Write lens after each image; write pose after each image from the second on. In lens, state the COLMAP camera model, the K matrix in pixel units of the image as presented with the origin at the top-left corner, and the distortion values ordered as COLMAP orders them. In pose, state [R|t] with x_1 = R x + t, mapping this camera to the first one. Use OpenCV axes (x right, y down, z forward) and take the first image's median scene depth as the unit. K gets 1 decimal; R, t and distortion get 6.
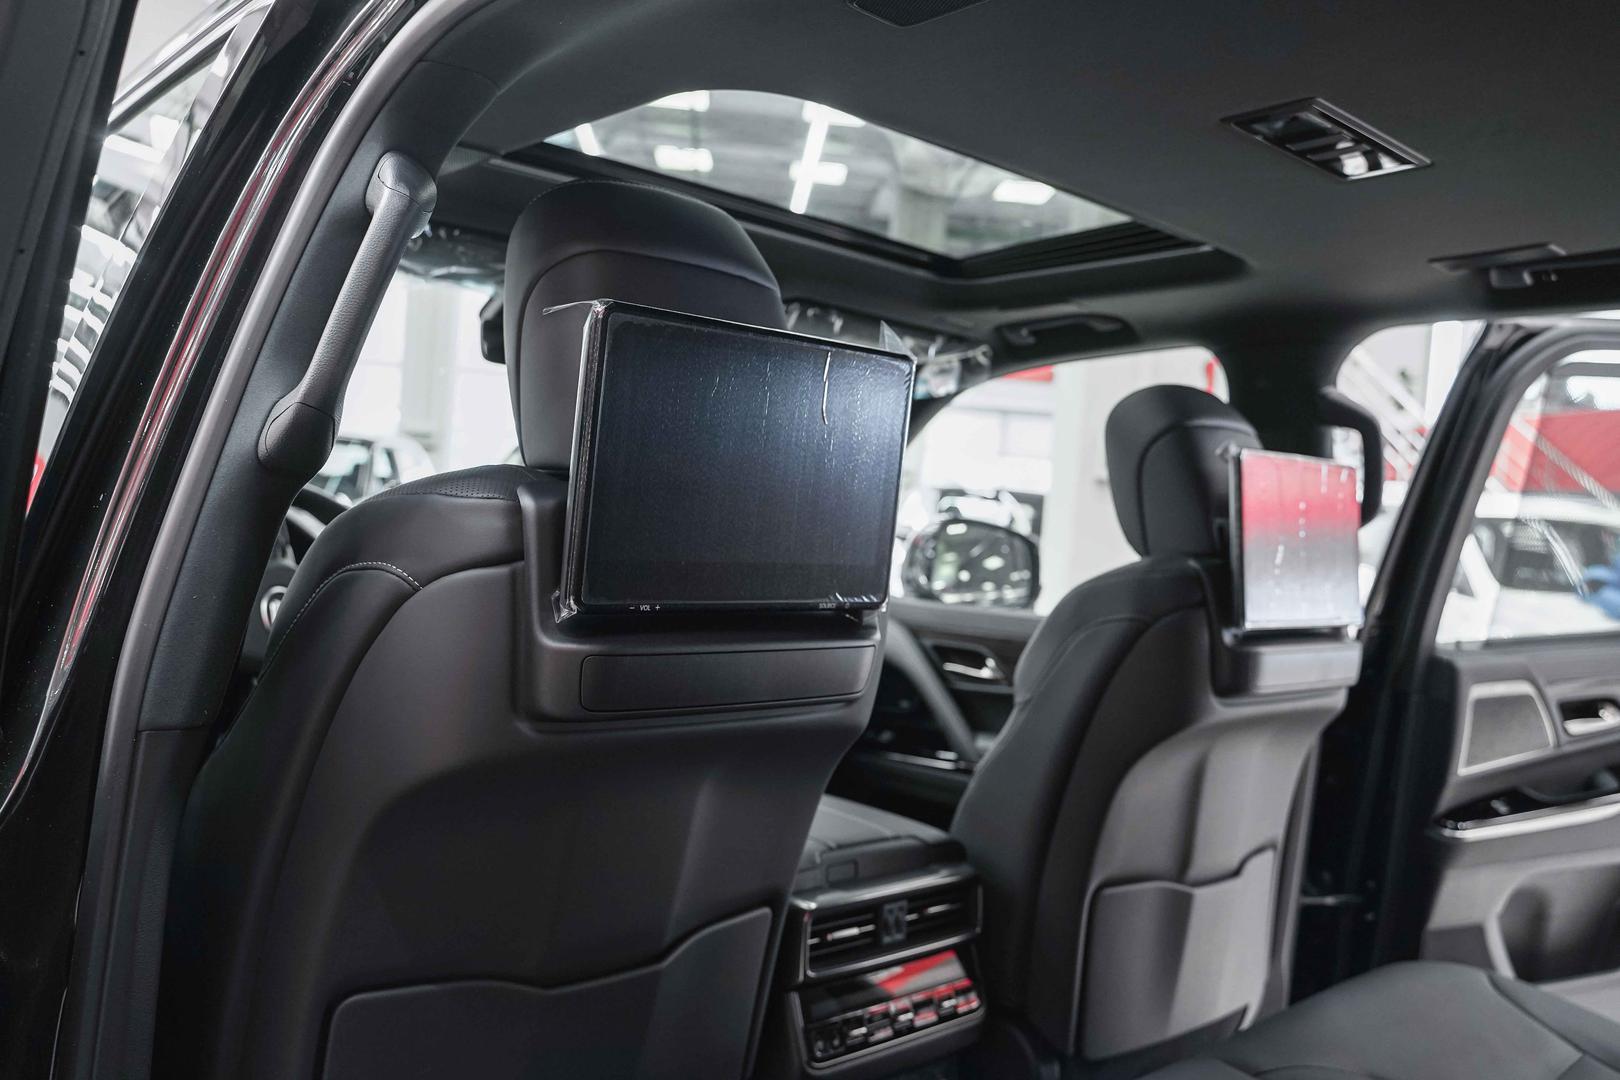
lens RADIAL K [[1245.6, 0, 810.0], [0, 1245.6, 540.0], [0, 0, 1]] dist [-0.044352, -0.001624]
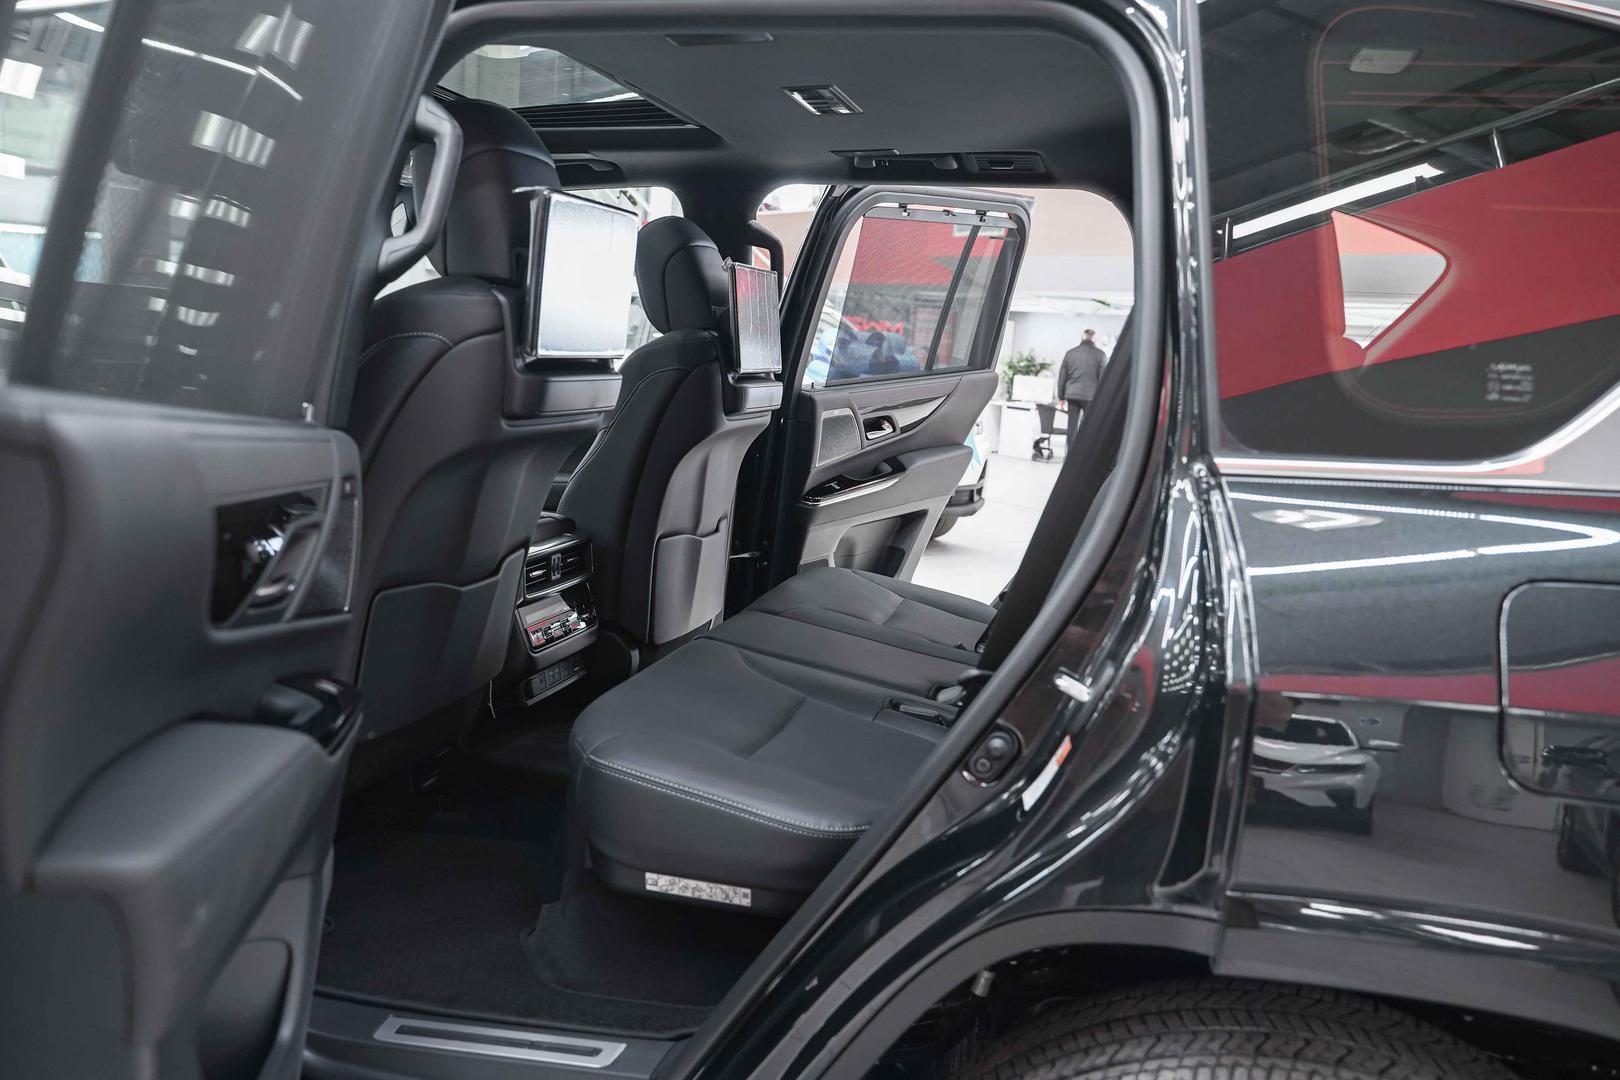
lens RADIAL K [[1245.6, 0, 810.0], [0, 1245.6, 540.0], [0, 0, 1]] dist [-0.044352, -0.001624]
pose [[0.825648, -0.099975, 0.555257, -0.458911], [0.002290, 0.984760, 0.173903, 0.001552], [-0.564181, -0.142311, 0.813294, -0.394207]]
